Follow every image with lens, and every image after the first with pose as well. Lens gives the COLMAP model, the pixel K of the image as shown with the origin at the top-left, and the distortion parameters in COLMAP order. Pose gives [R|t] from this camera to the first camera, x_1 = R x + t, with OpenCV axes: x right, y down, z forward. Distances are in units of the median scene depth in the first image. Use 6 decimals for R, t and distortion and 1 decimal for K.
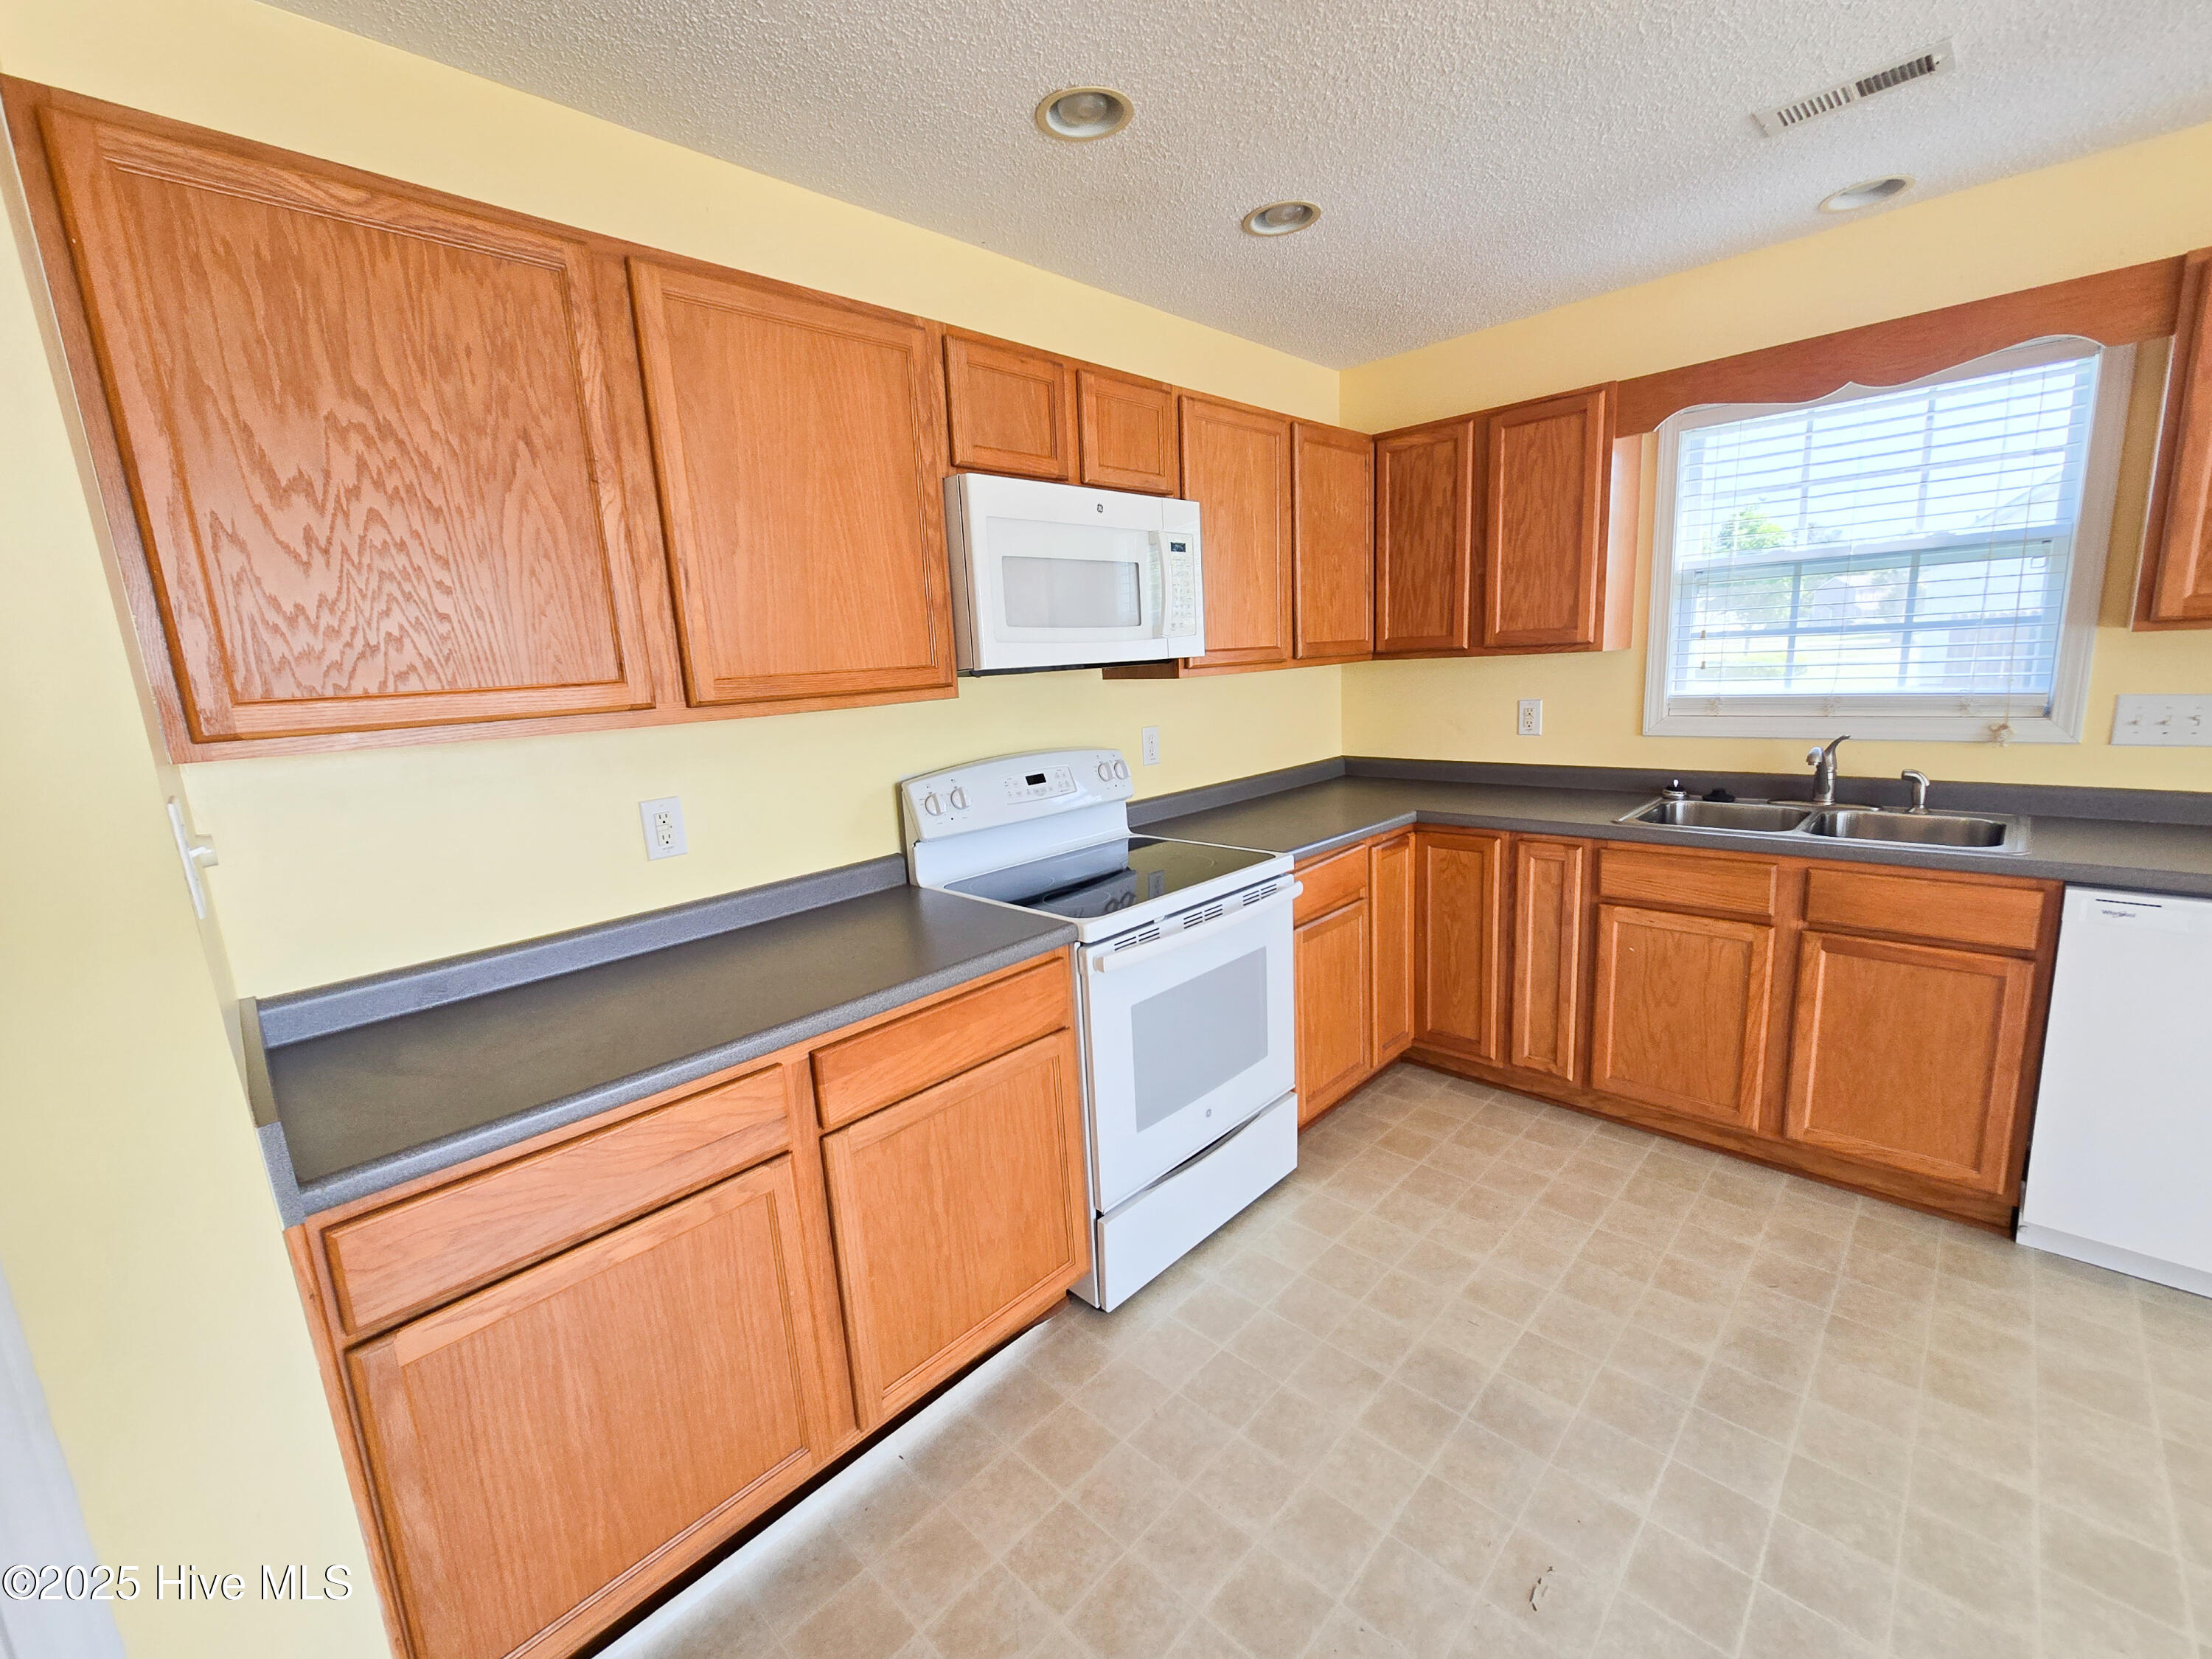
lens RADIAL K [[905.3, 0, 1106.2], [0, 905.3, 823.5], [0, 0, 1]] dist [0.001374, 0.000308]
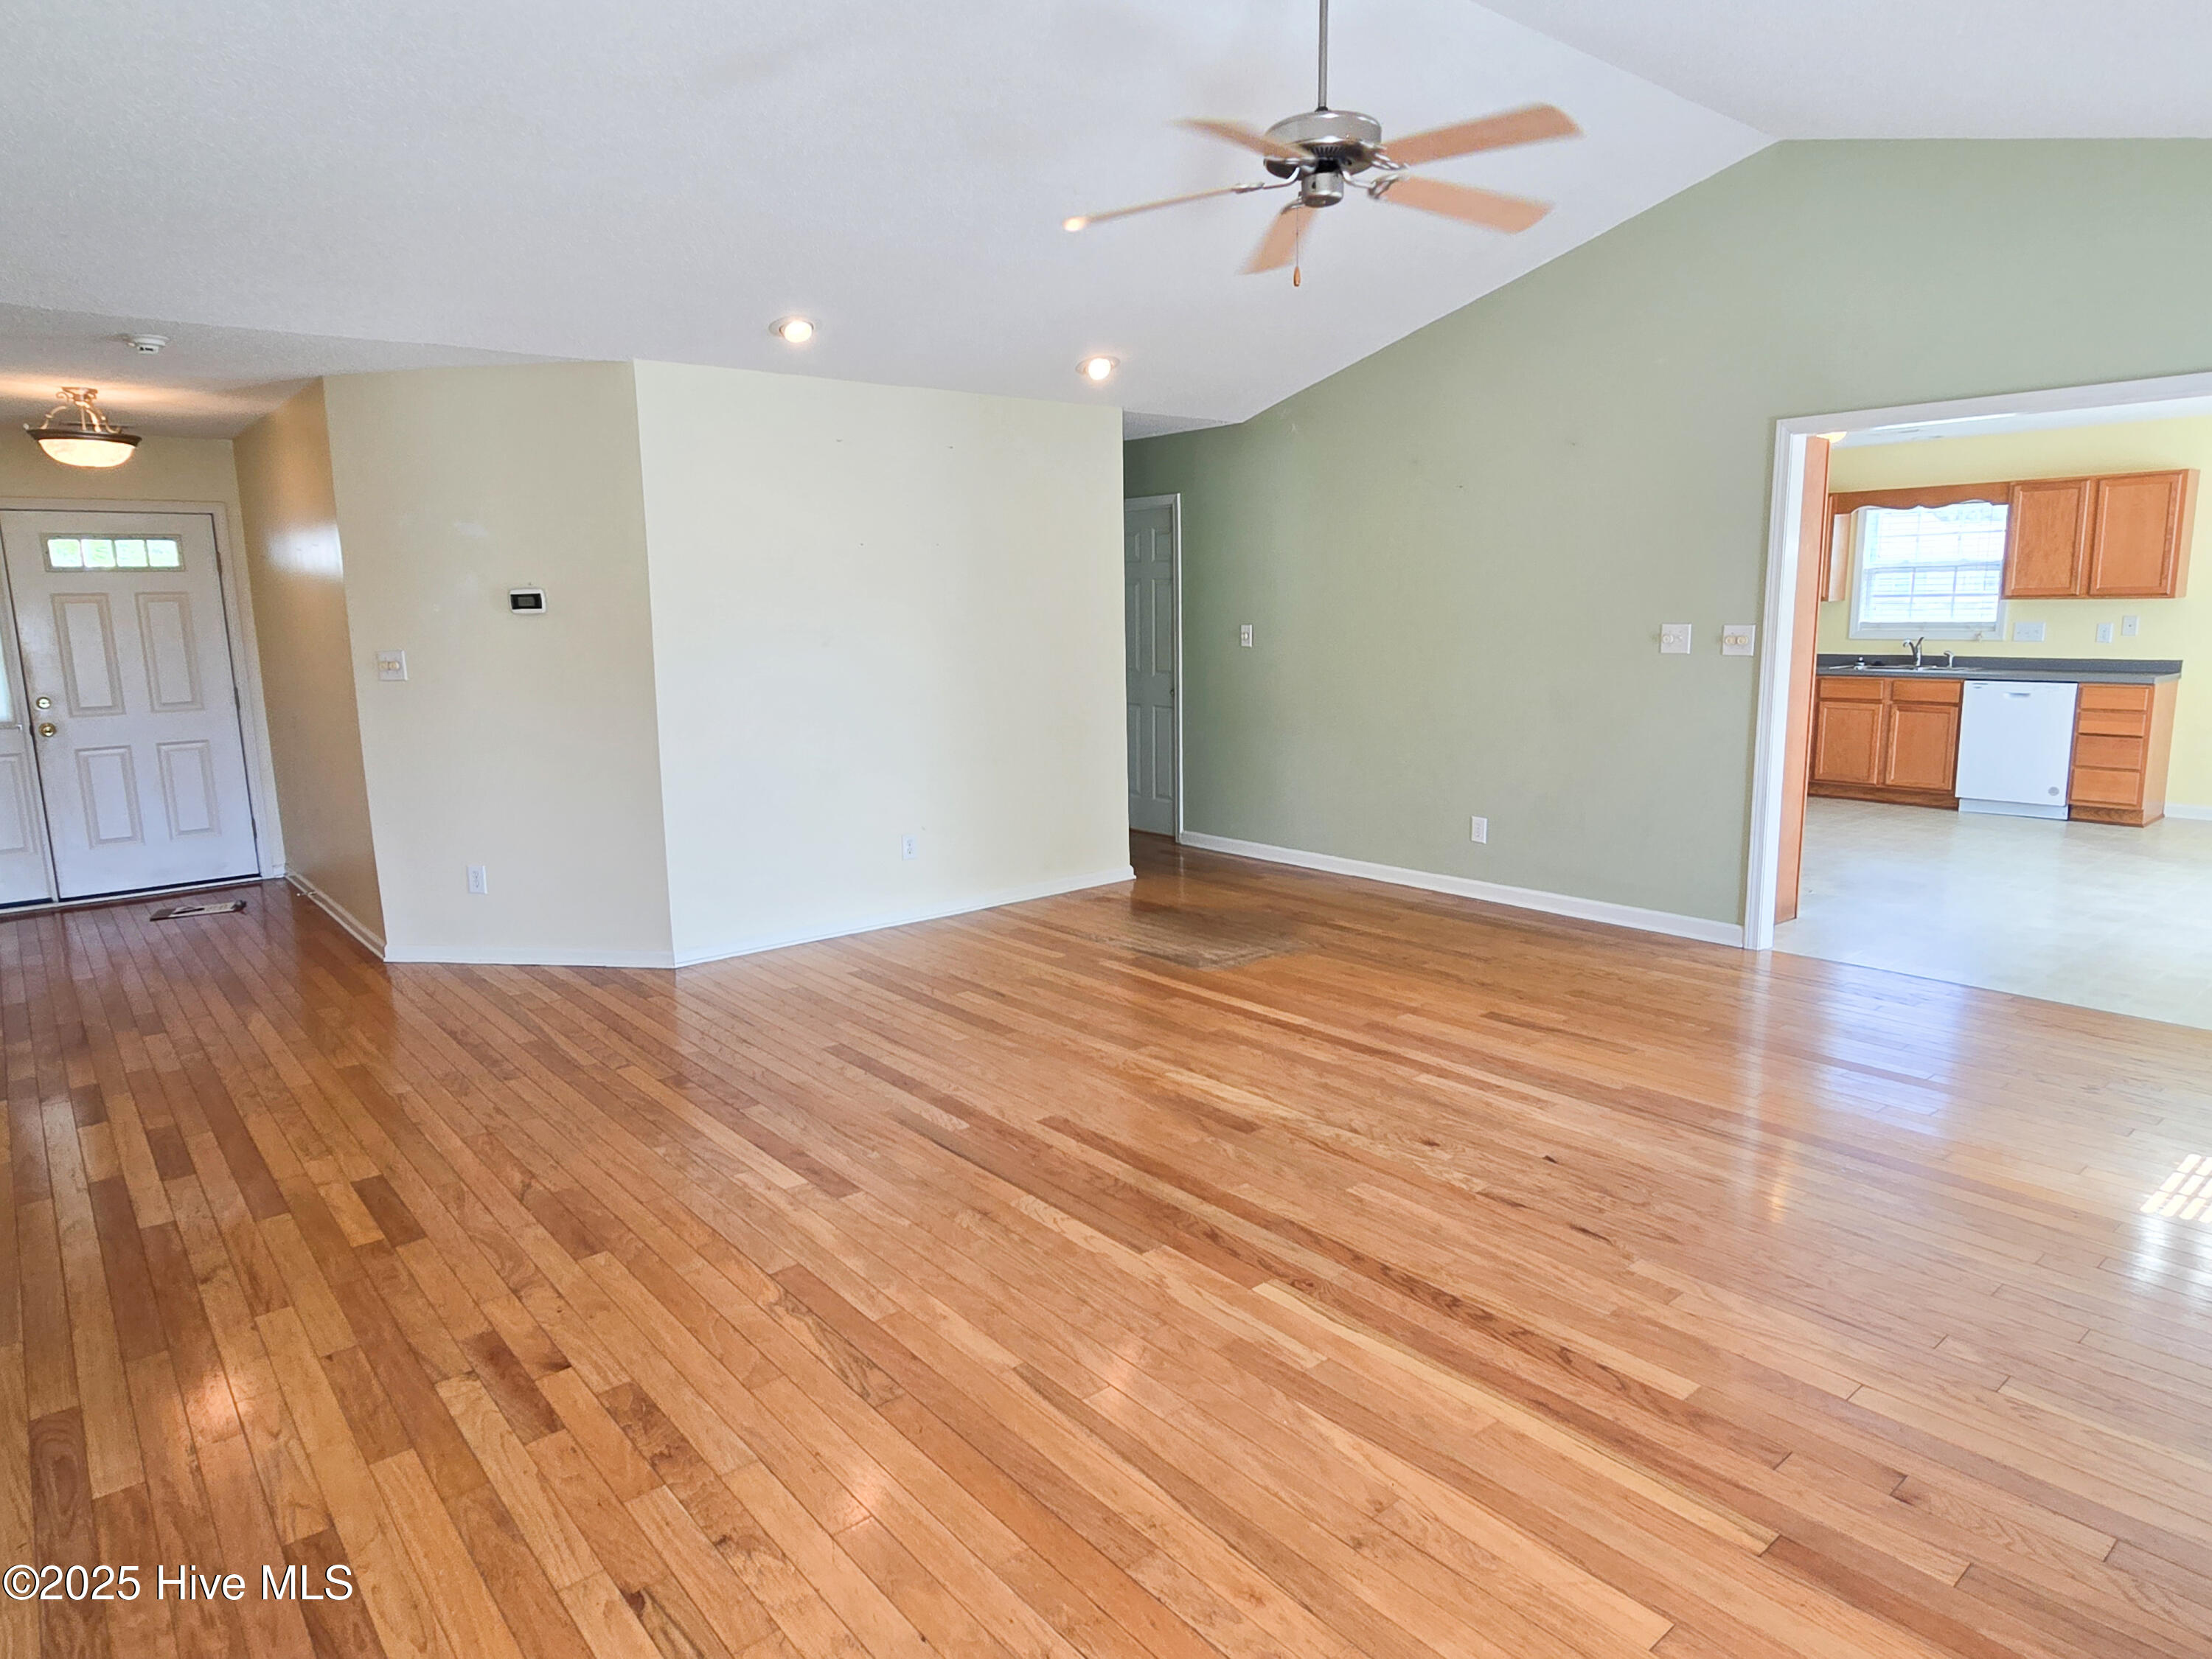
lens RADIAL K [[1336.2, 0, 1106.0], [0, 1336.2, 829.5], [0, 0, 1]] dist [0.003146, 0.000806]
pose [[0.996635, 0.050156, -0.064823, -1.289950], [-0.050505, 0.998717, -0.003745, 0.617047], [0.064552, 0.007006, 0.997890, -3.118837]]
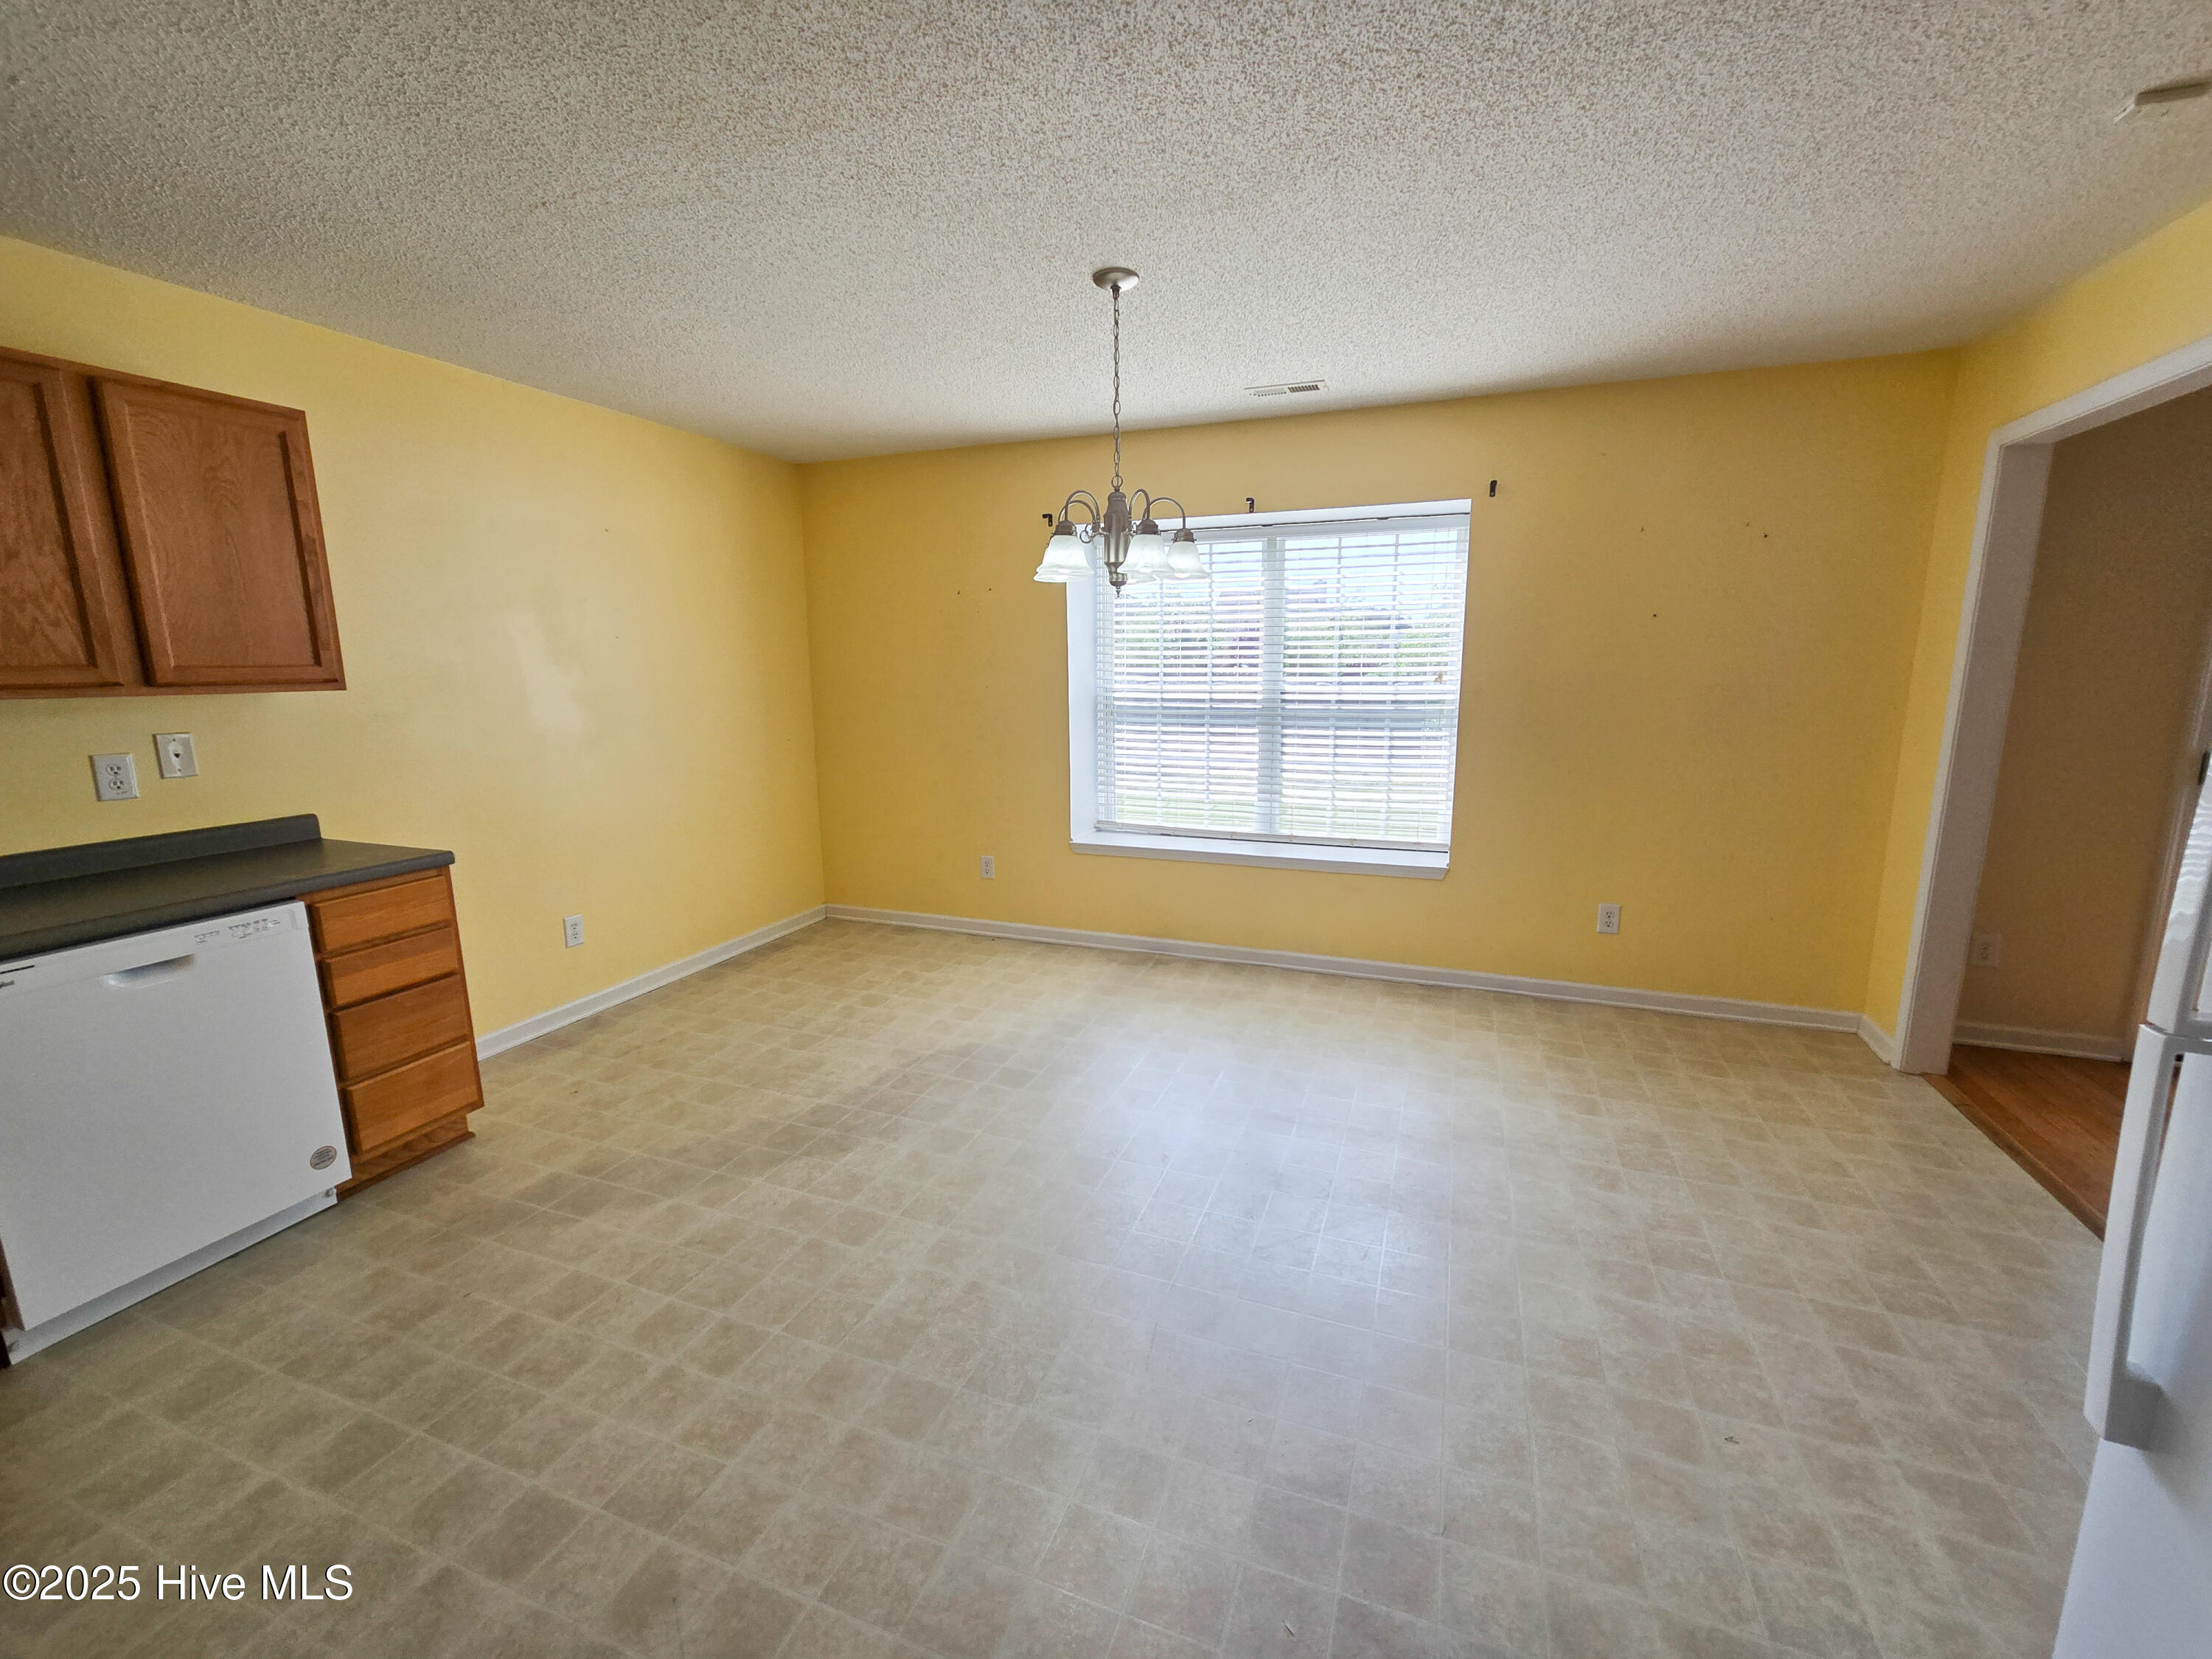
lens RADIAL K [[909.8, 0, 1108.7], [0, 909.8, 826.2], [0, 0, 1]] dist [0.000702, -0.000232]
pose [[-0.402647, -0.106866, 0.909096, -0.194816], [0.193254, 0.960850, 0.198544, -0.023818], [-0.894723, 0.255630, -0.366231, 0.193459]]
